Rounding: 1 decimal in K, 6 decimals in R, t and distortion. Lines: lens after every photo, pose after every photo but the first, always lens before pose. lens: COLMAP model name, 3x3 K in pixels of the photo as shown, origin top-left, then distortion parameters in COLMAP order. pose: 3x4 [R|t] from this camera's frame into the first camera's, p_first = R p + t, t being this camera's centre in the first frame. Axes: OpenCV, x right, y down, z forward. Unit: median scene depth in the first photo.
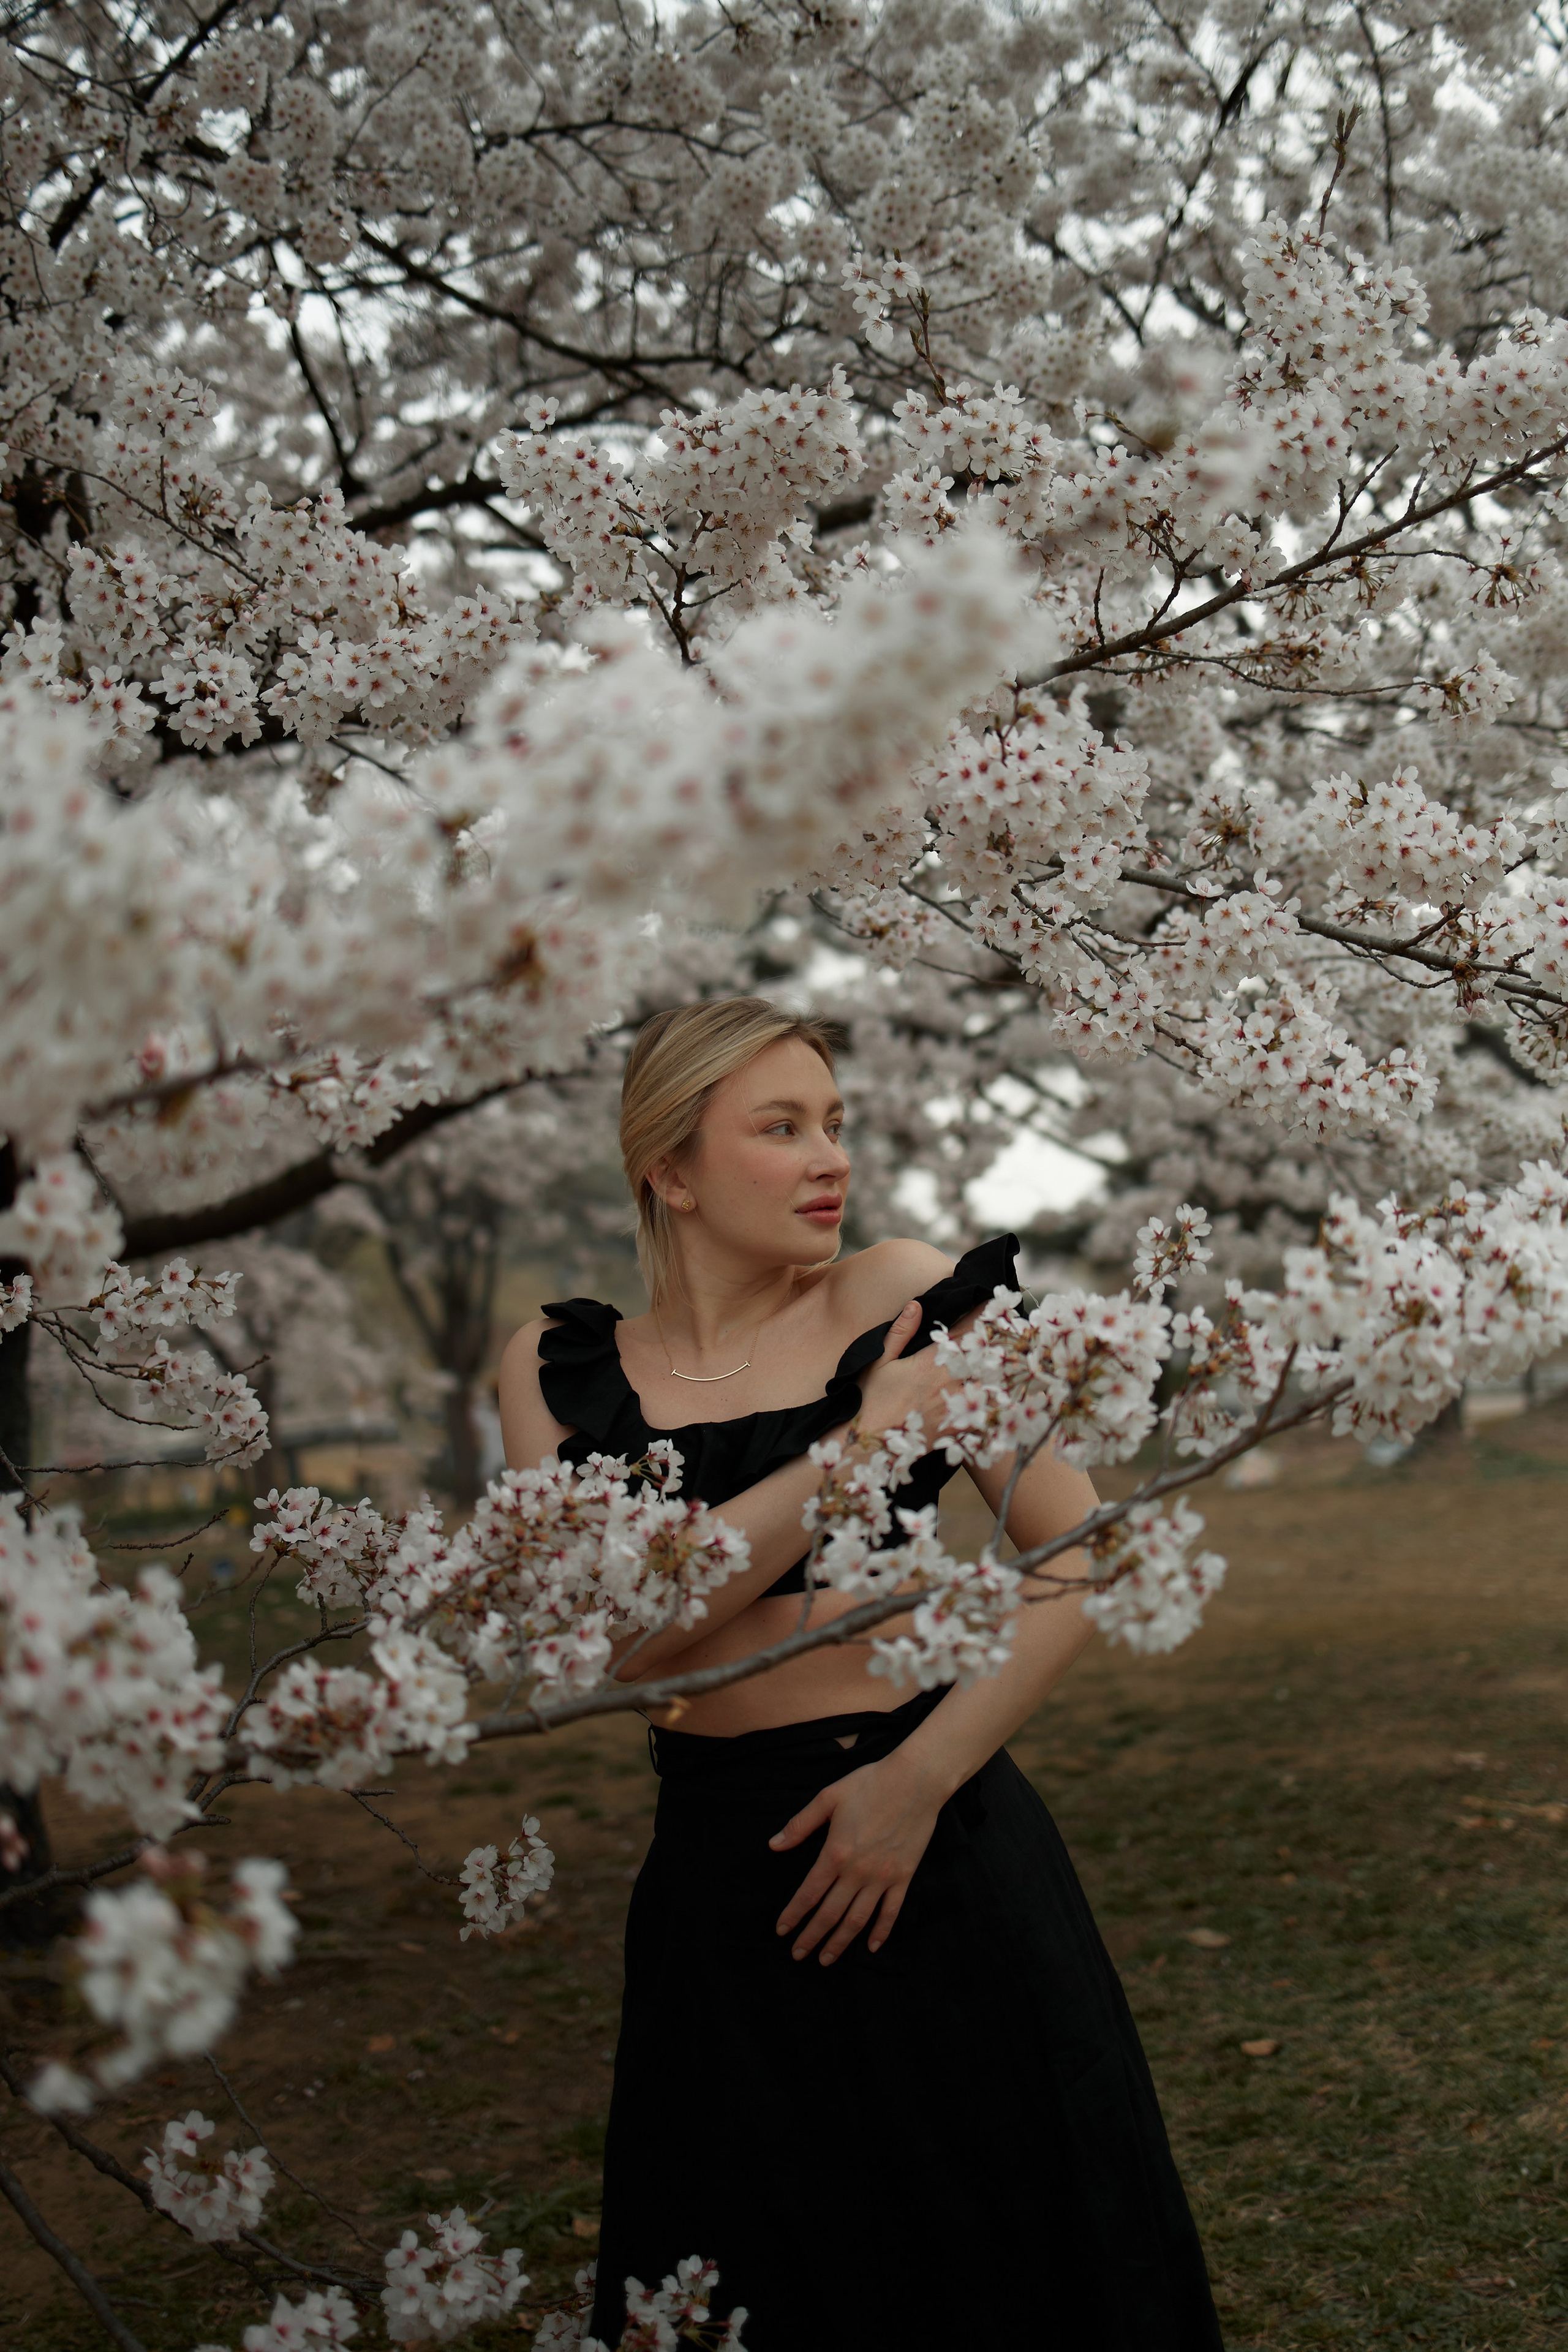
lens RADIAL K [[2580.3, 0, 825.3], [0, 2580.3, 1117.0], [0, 0, 1]] dist [-0.007354, -0.031976]
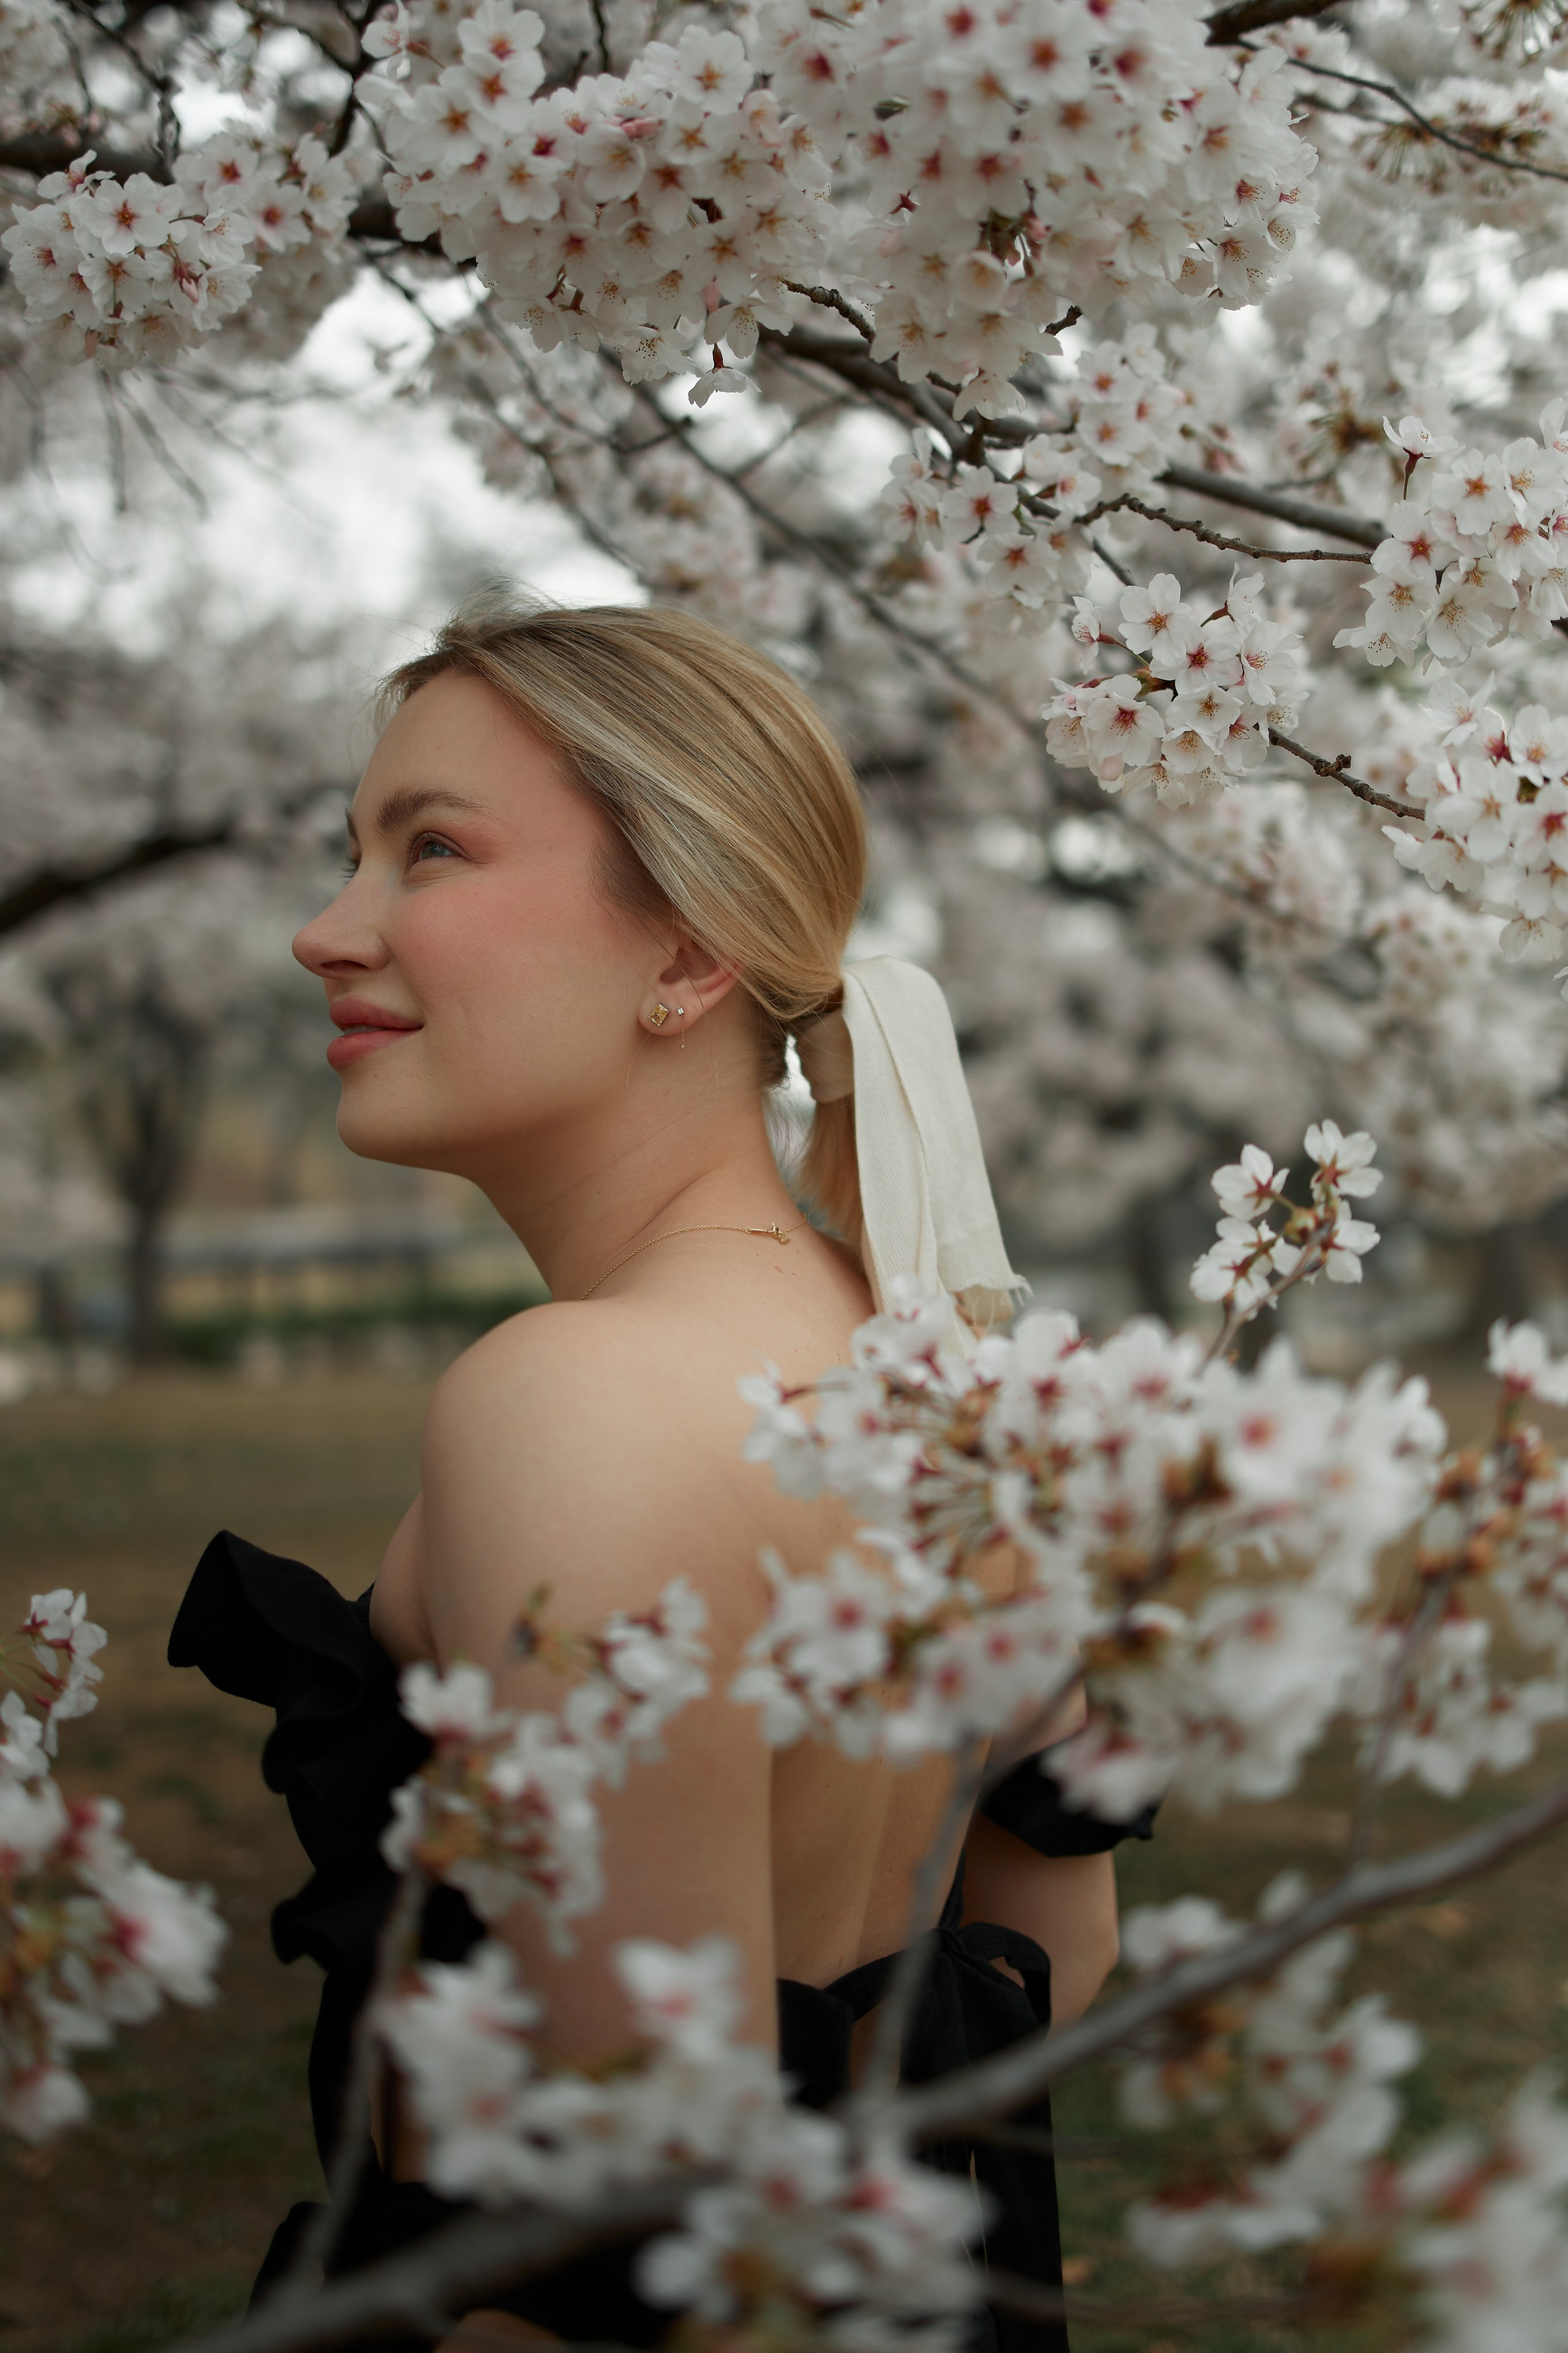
lens RADIAL K [[2953.6, 0, 784.0], [0, 2953.6, 1176.5], [0, 0, 1]] dist [-0.187416, 0.002148]
pose [[0.992949, 0.091542, 0.075315, 0.009196], [-0.096523, 0.993181, 0.065382, 0.020211], [-0.068816, -0.072191, 0.995014, 0.523489]]
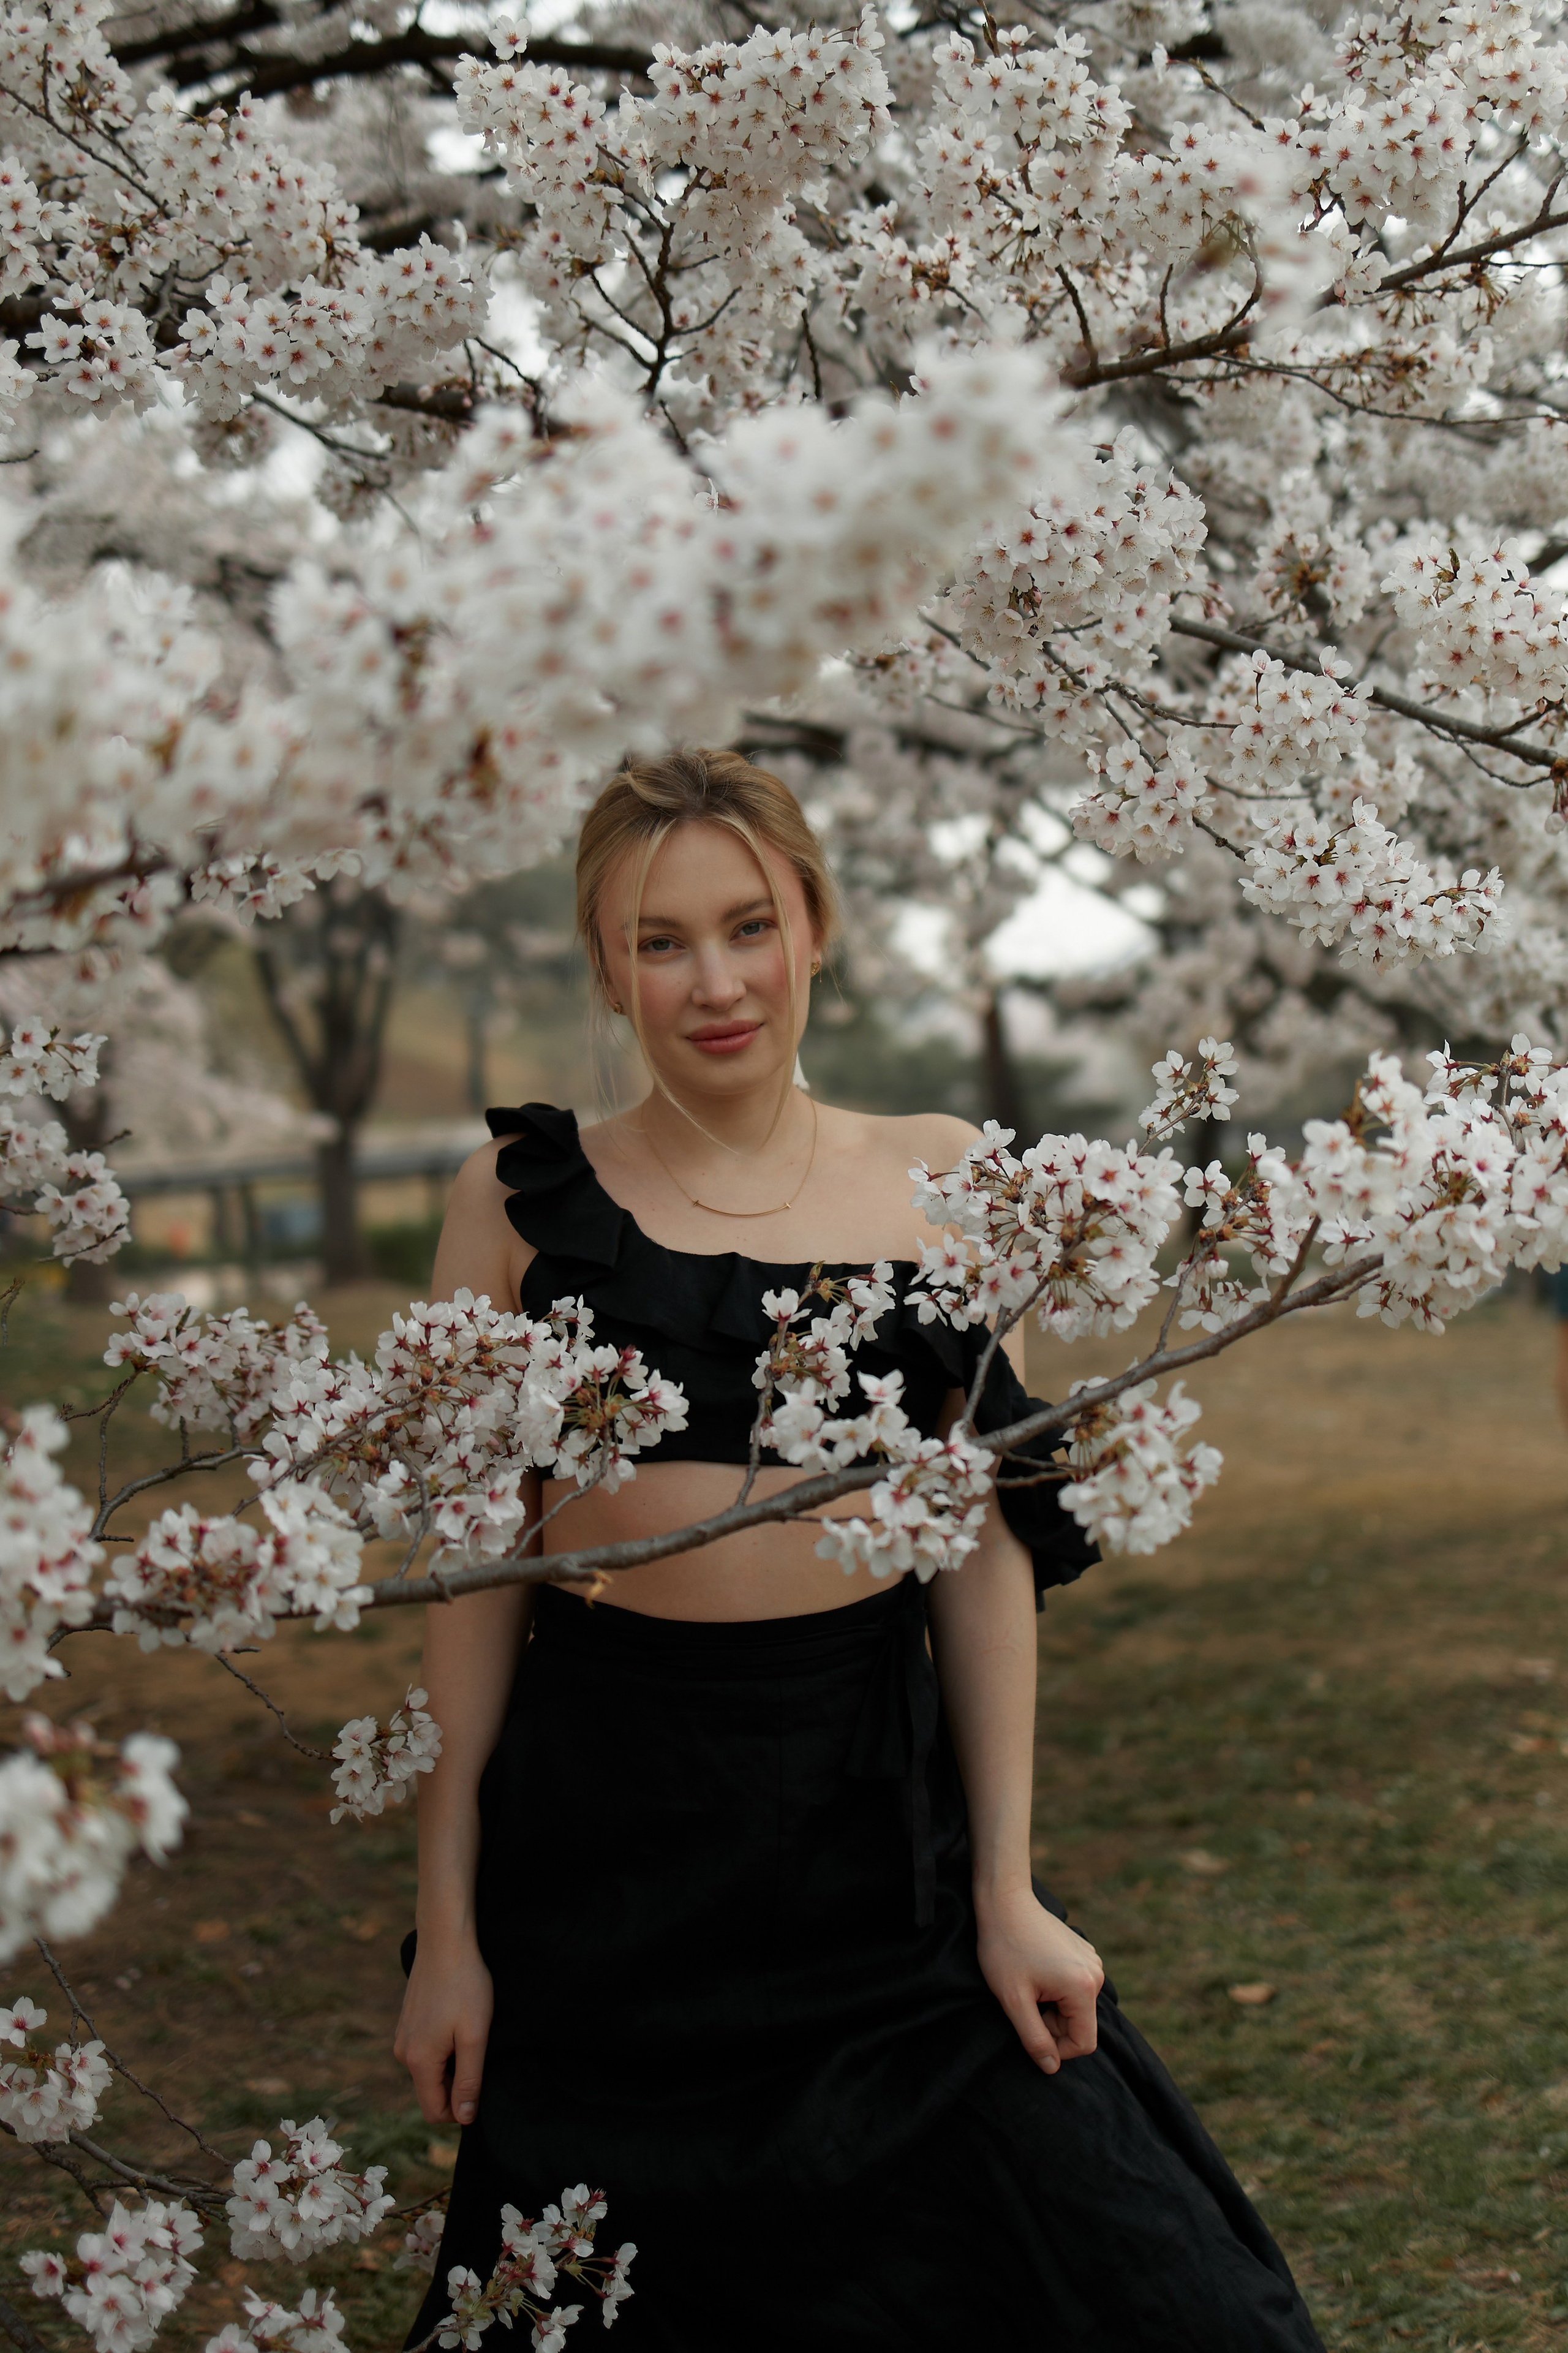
lens RADIAL K [[3243.4, 0, 850.0], [0, 3243.4, 1121.8], [0, 0, 1]] dist [-0.030817, 0.178655]
pose [[0.998144, 0.057542, 0.019932, -0.001551], [-0.059105, 0.994222, 0.089606, -0.028133], [-0.014661, -0.090617, 0.995778, -0.082840]]
